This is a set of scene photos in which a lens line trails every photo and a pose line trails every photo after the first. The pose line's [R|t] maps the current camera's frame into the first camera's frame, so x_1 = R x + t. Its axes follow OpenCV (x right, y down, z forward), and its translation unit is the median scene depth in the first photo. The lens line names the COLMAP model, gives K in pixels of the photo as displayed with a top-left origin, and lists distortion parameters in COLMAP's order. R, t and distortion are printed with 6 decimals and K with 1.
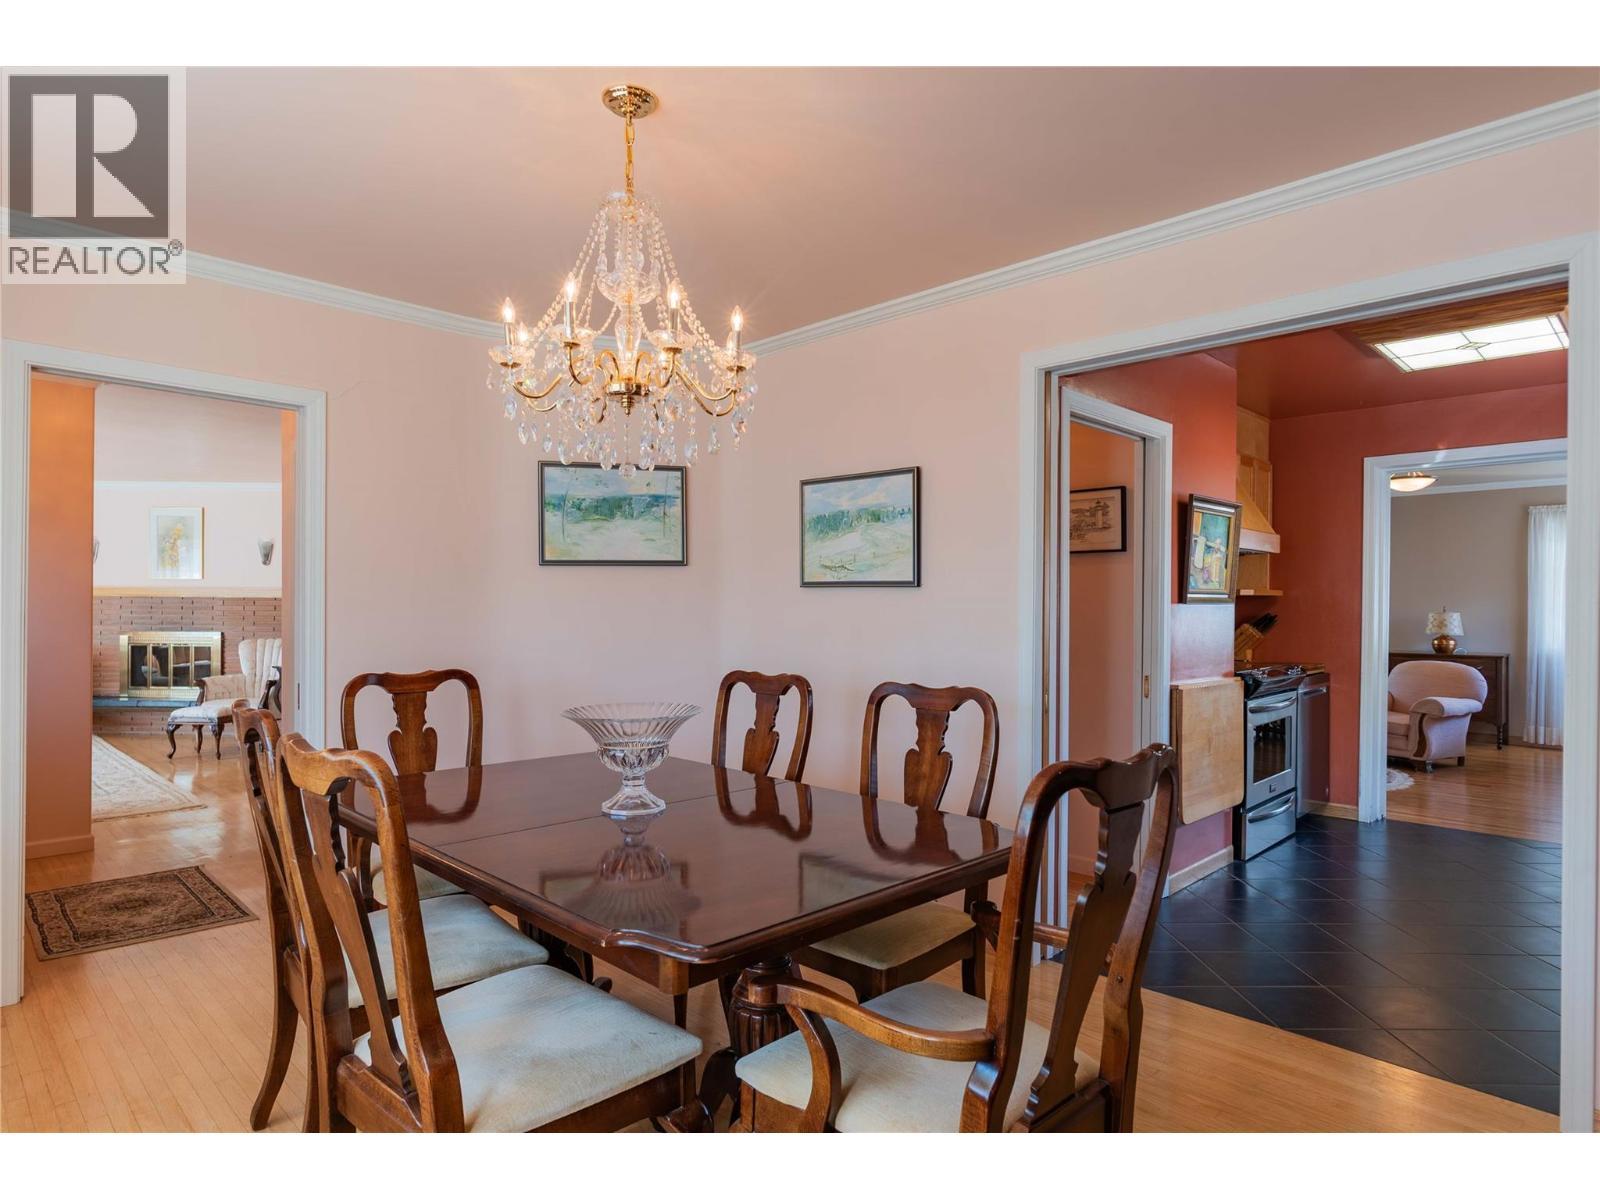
lens RADIAL K [[912.0, 0, 793.3], [0, 912.0, 608.5], [0, 0, 1]] dist [-0.005630, 0.001747]
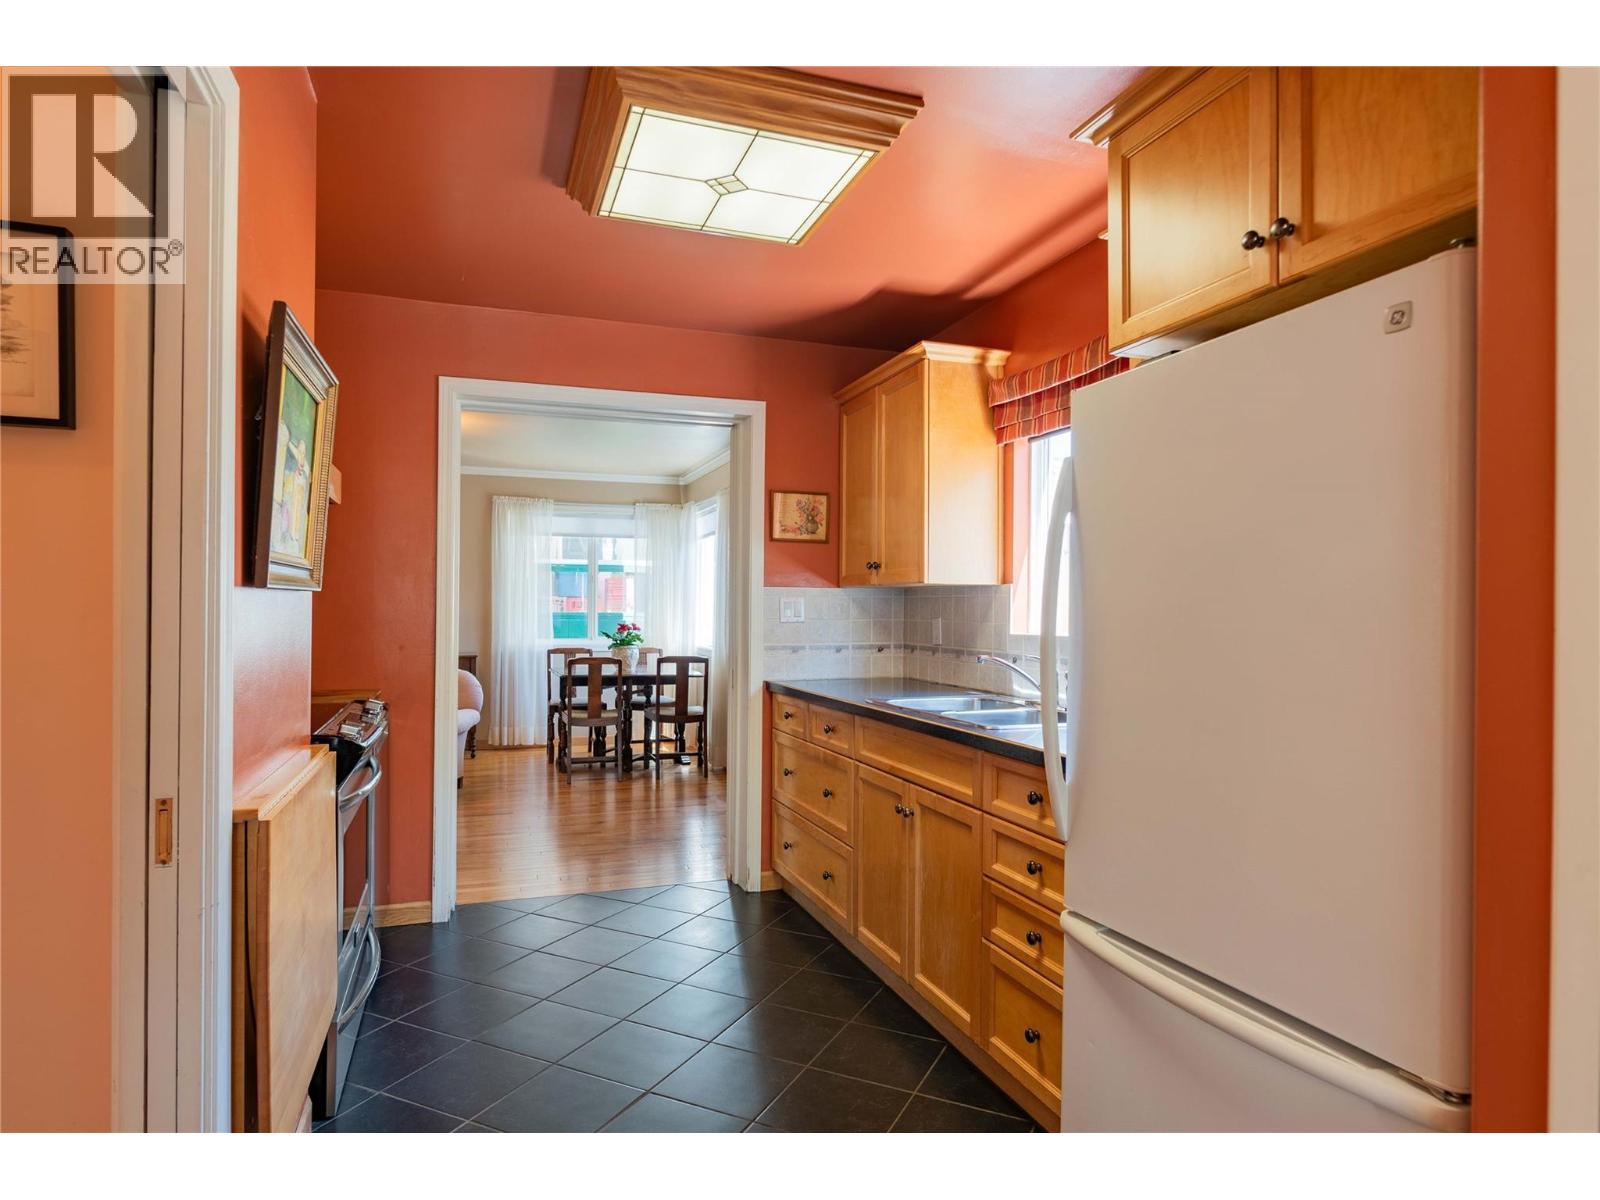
lens RADIAL K [[912.0, 0, 799.1], [0, 912.0, 607.4], [0, 0, 1]] dist [-0.005630, 0.001747]
pose [[0.429110, -0.003441, 0.903246, 0.097566], [0.000780, 0.999994, 0.003439, 0.001054], [-0.903252, -0.000771, 0.429110, 0.337717]]
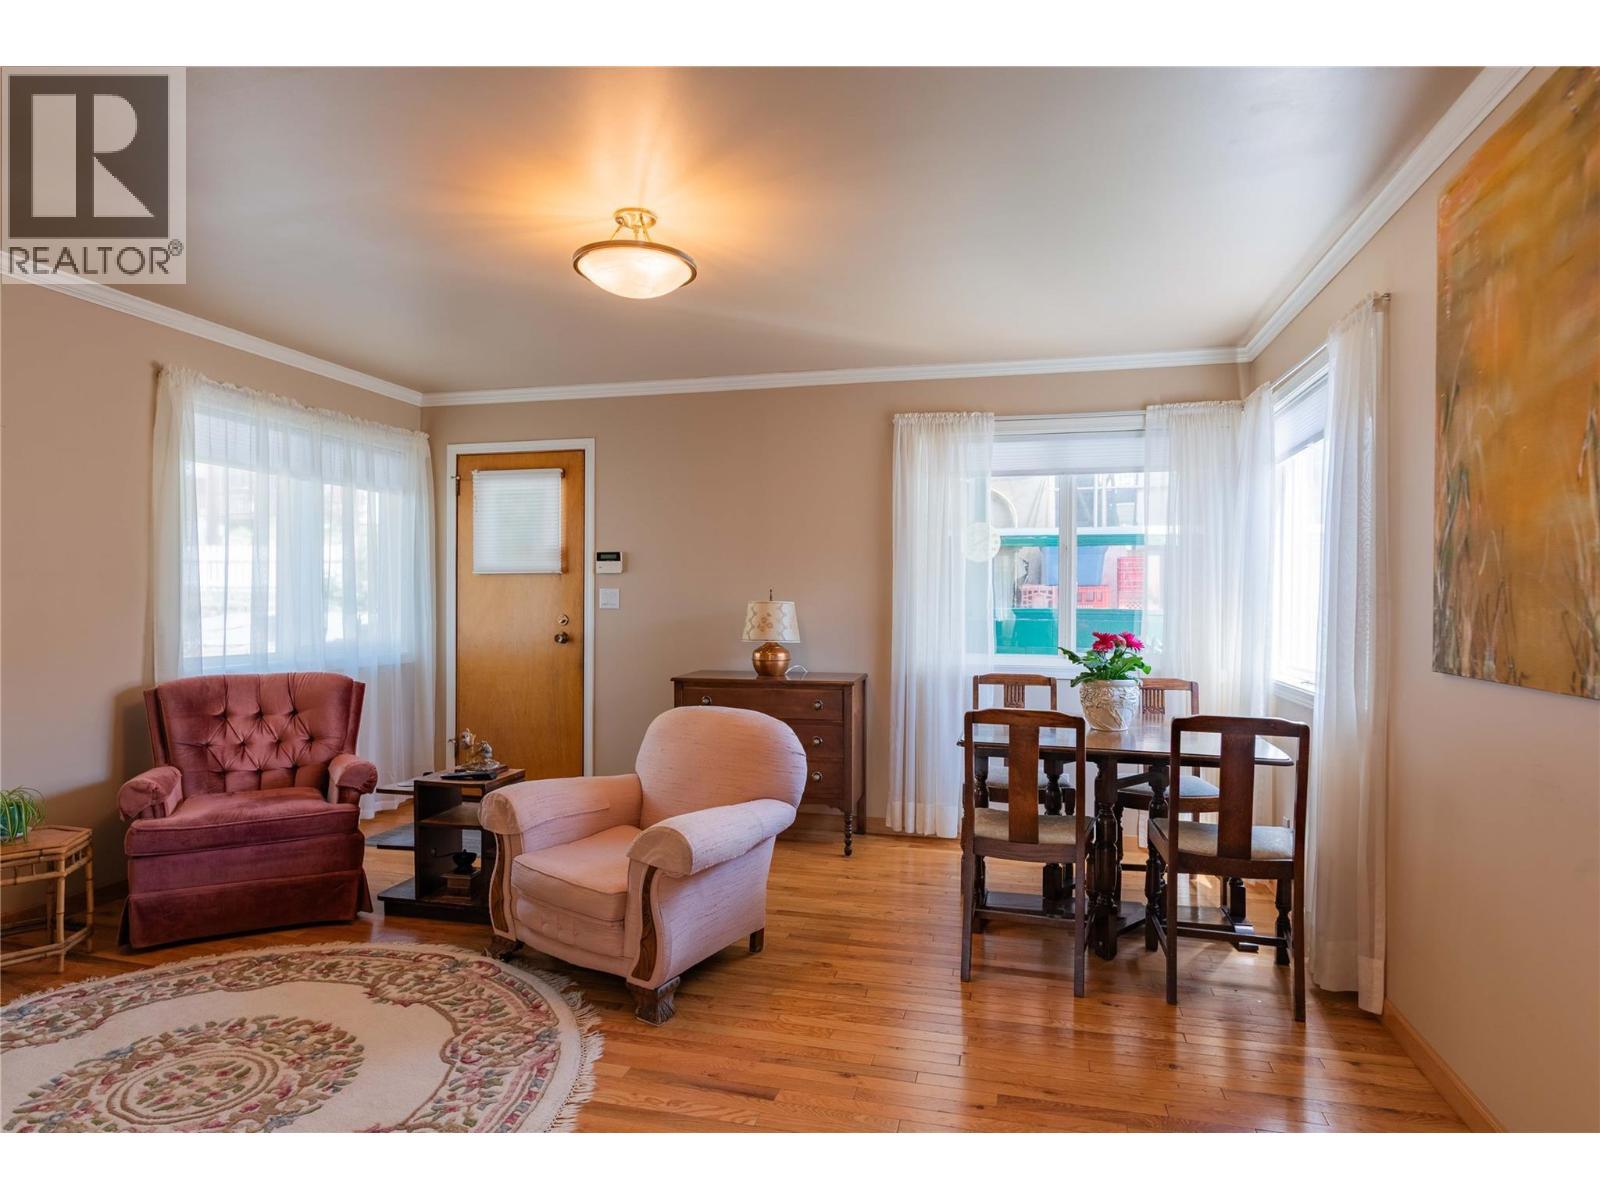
lens RADIAL K [[912.0, 0, 793.3], [0, 912.0, 608.2], [0, 0, 1]] dist [-0.005630, 0.001747]
pose [[0.859369, -0.006212, 0.511319, 0.513875], [0.001059, 0.999946, 0.010367, 0.003388], [-0.511355, -0.008367, 0.859329, 0.601000]]
